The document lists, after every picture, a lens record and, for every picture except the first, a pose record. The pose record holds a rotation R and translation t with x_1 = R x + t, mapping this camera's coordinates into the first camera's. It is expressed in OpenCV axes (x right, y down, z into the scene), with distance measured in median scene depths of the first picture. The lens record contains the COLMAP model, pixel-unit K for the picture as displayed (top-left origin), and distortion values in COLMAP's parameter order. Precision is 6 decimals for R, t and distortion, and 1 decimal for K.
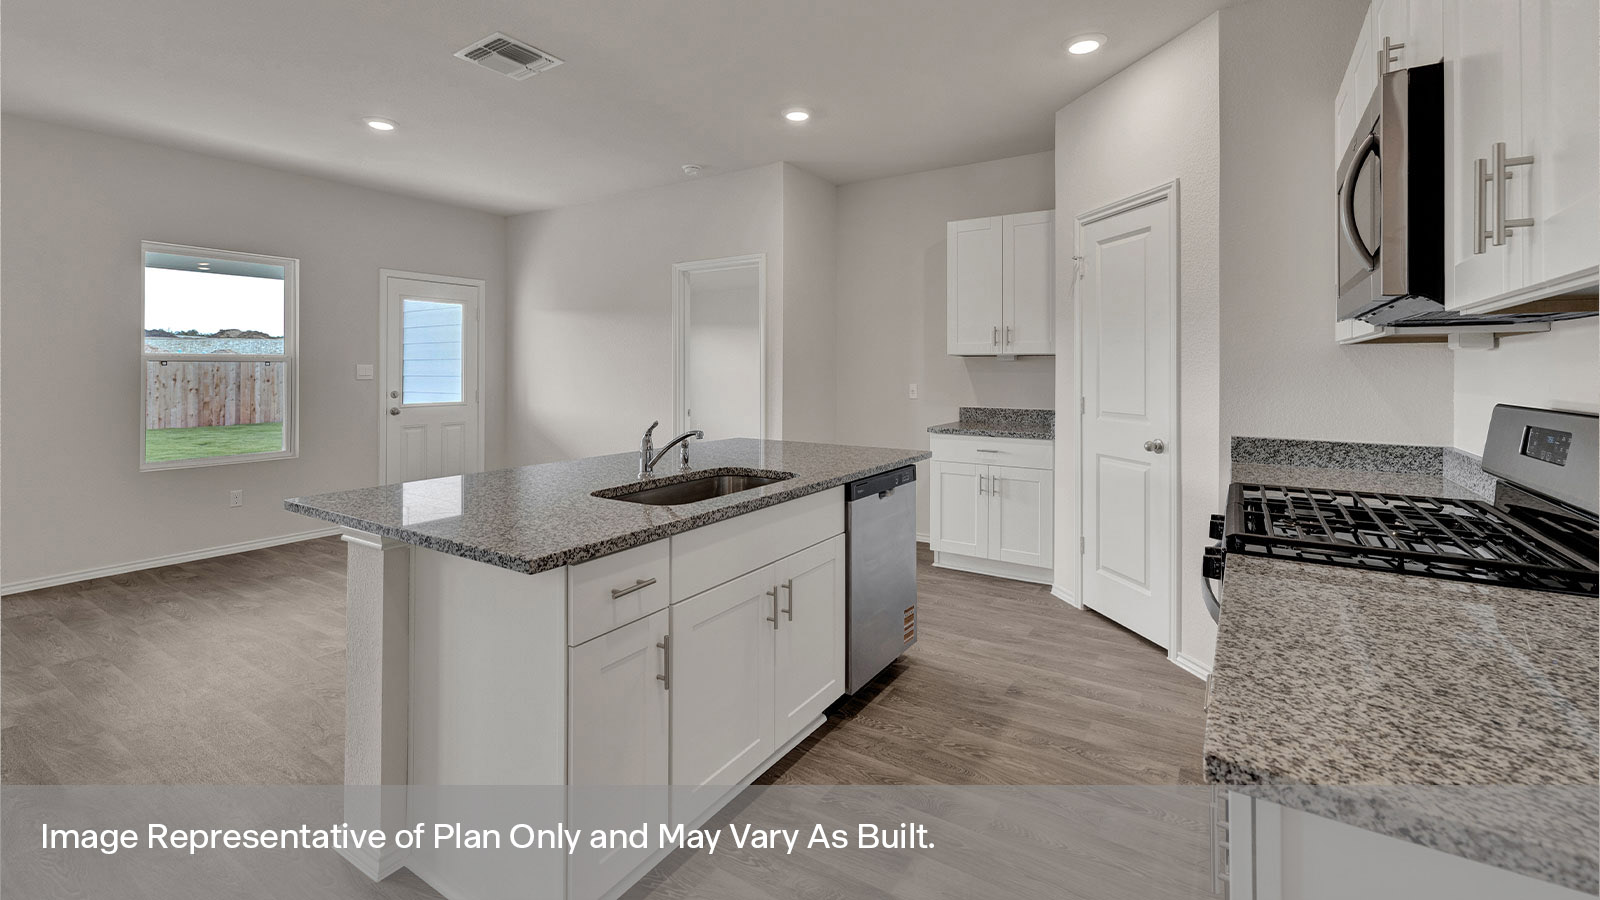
lens RADIAL K [[681.5, 0, 797.6], [0, 681.5, 361.5], [0, 0, 1]] dist [0.003746, 0.000193]
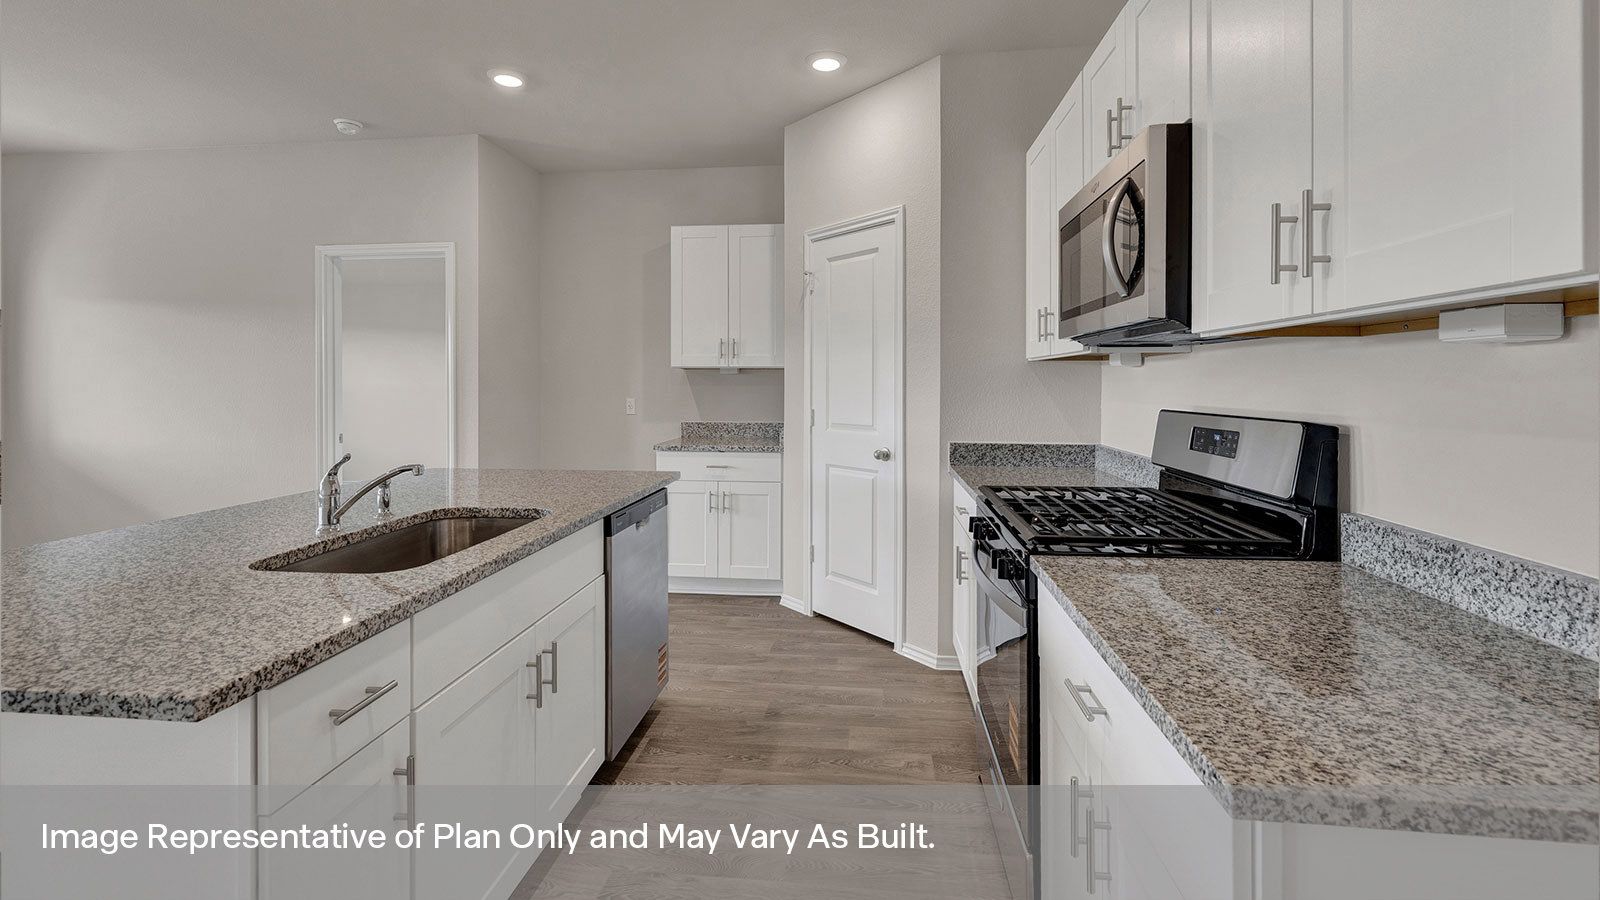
lens RADIAL K [[695.5, 0, 797.9], [0, 695.5, 382.7], [0, 0, 1]] dist [0.002604, 0.000436]
pose [[0.894397, -0.001610, 0.447270, -0.097505], [-0.003743, 0.999932, 0.011086, 0.000577], [-0.447257, -0.011590, 0.894330, 0.106813]]
